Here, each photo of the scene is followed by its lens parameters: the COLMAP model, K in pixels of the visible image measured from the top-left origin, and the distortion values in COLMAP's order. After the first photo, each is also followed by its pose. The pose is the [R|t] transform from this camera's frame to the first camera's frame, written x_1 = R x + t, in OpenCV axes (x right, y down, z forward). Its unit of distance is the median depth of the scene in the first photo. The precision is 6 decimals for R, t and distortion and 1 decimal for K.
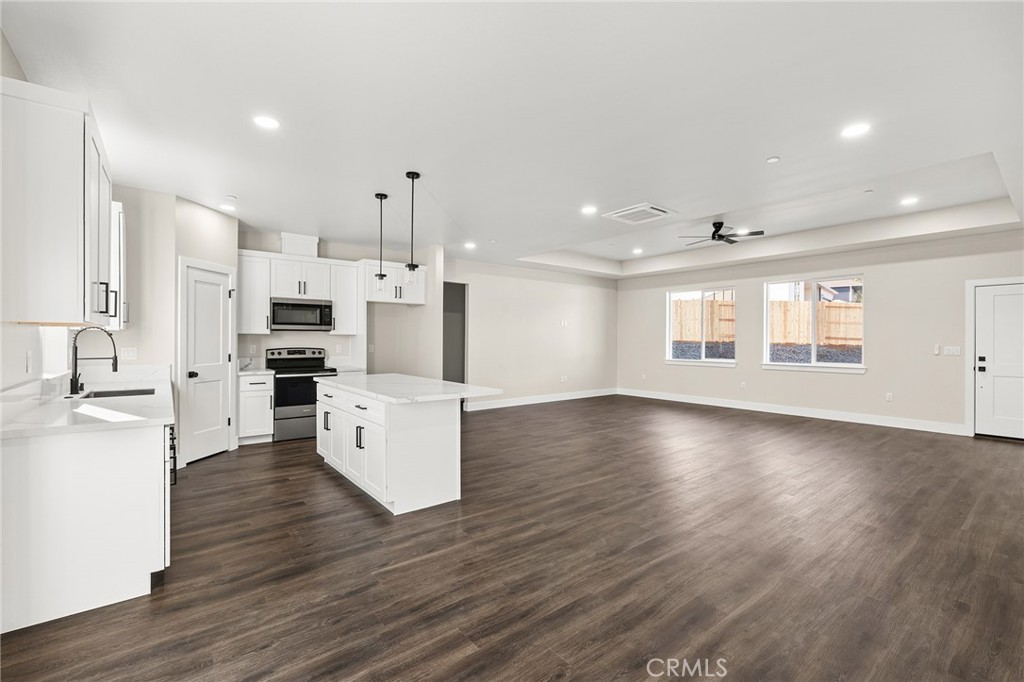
lens RADIAL K [[446.0, 0, 514.2], [0, 446.0, 341.6], [0, 0, 1]] dist [-0.007427, 0.000168]
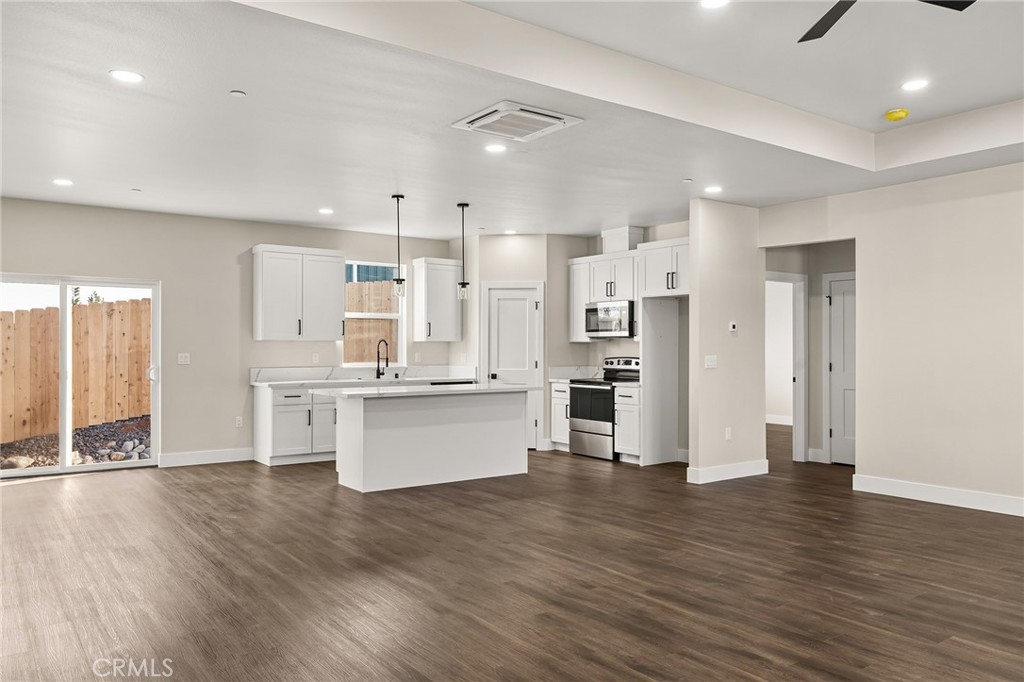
lens RADIAL K [[761.3, 0, 514.9], [0, 761.3, 329.3], [0, 0, 1]] dist [-0.000916, 0.002453]
pose [[-0.044712, -0.028174, -0.998603, 1.129574], [-0.003153, 0.999601, -0.028061, 0.002453], [0.998995, 0.001894, -0.044783, 0.951250]]
